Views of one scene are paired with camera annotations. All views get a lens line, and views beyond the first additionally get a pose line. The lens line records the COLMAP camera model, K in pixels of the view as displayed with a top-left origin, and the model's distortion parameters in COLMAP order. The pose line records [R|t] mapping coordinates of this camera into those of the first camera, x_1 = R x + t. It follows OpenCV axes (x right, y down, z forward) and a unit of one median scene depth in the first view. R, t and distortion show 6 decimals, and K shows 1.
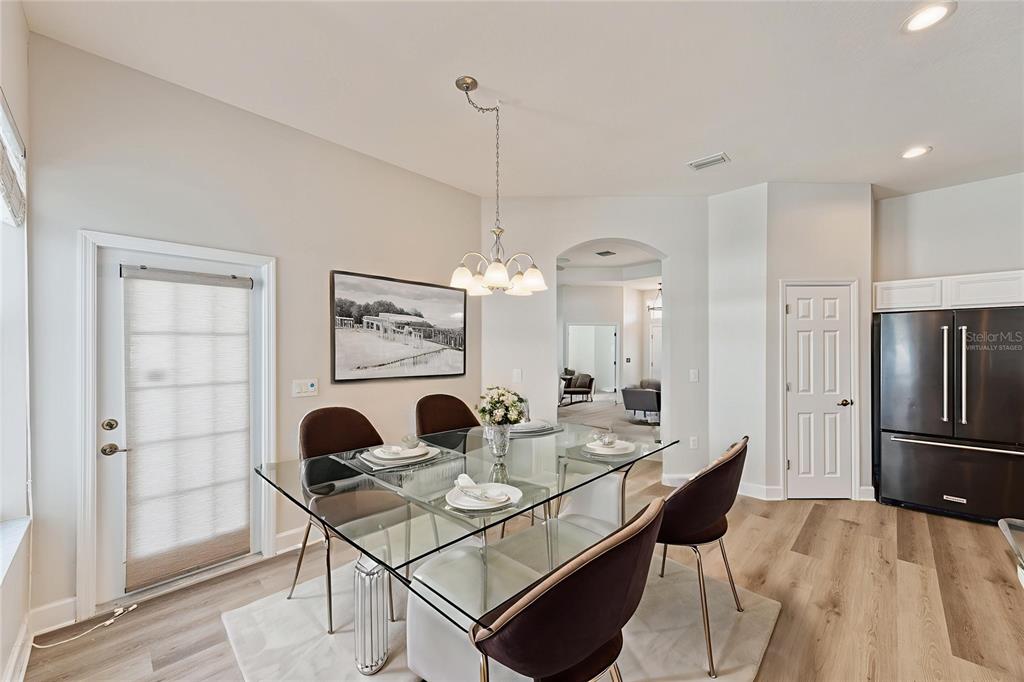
lens RADIAL K [[392.4, 0, 526.2], [0, 392.4, 349.7], [0, 0, 1]] dist [0.002050, 0.000229]
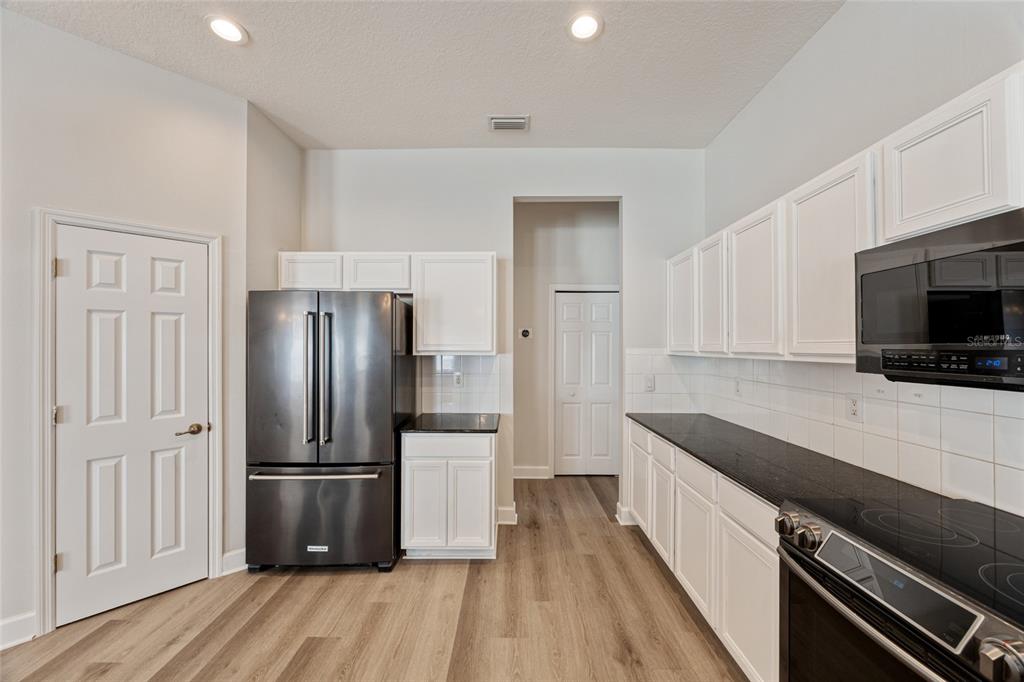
lens RADIAL K [[398.1, 0, 516.3], [0, 398.1, 342.2], [0, 0, 1]] dist [0.004144, 0.000398]
pose [[0.700292, 0.008430, 0.713806, 0.681702], [-0.005219, 0.999964, -0.006689, -0.002197], [-0.713837, 0.000959, 0.700311, 0.178118]]
